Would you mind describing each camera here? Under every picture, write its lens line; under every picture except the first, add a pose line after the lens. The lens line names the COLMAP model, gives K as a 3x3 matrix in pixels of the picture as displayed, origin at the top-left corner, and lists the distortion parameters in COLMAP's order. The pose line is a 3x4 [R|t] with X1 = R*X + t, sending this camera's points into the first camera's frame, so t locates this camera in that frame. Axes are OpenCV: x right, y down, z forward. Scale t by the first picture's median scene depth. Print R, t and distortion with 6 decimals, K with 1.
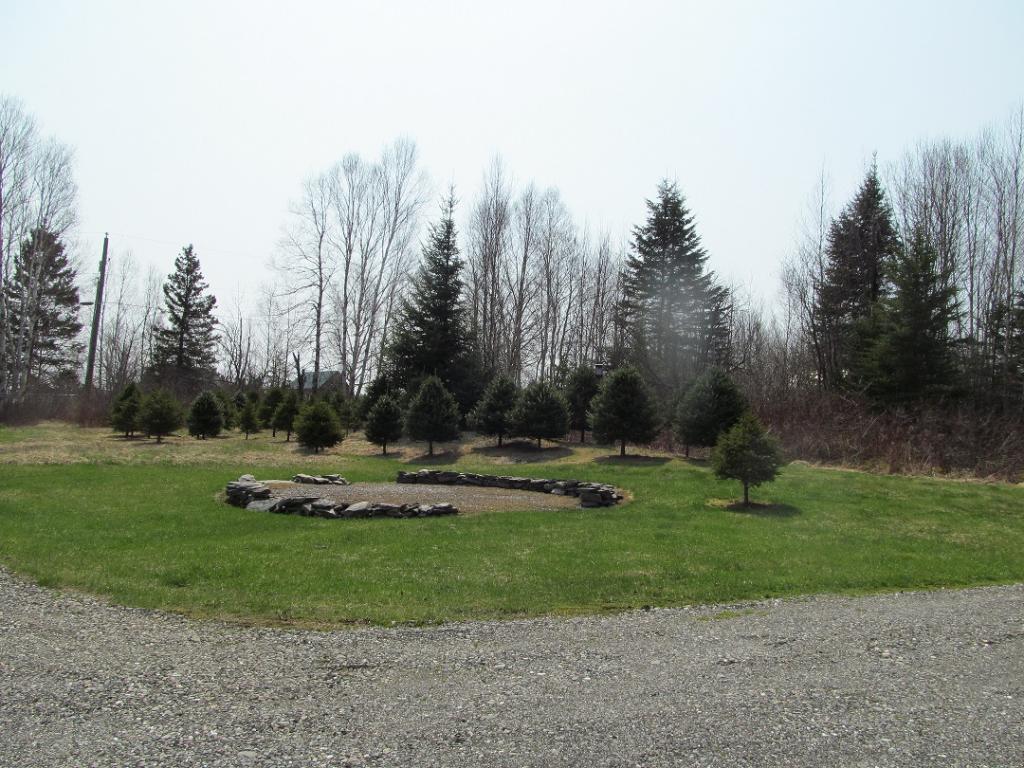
lens RADIAL K [[854.3, 0, 502.4], [0, 854.3, 378.0], [0, 0, 1]] dist [-0.066019, 0.038306]
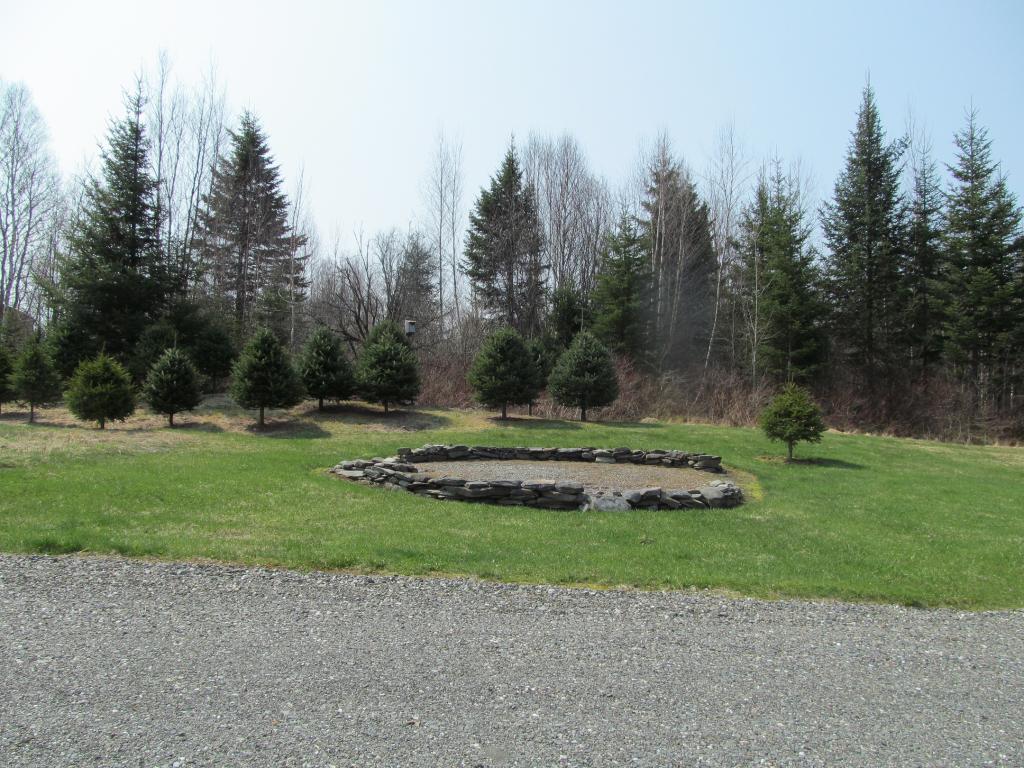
lens RADIAL K [[843.4, 0, 512.0], [0, 843.4, 384.0], [0, 0, 1]] dist [-0.029674, 0.012971]
pose [[0.719324, -0.009727, 0.694606, -0.474533], [-0.042716, 0.997390, 0.058203, -0.005941], [-0.693360, -0.071537, 0.717032, 0.252073]]
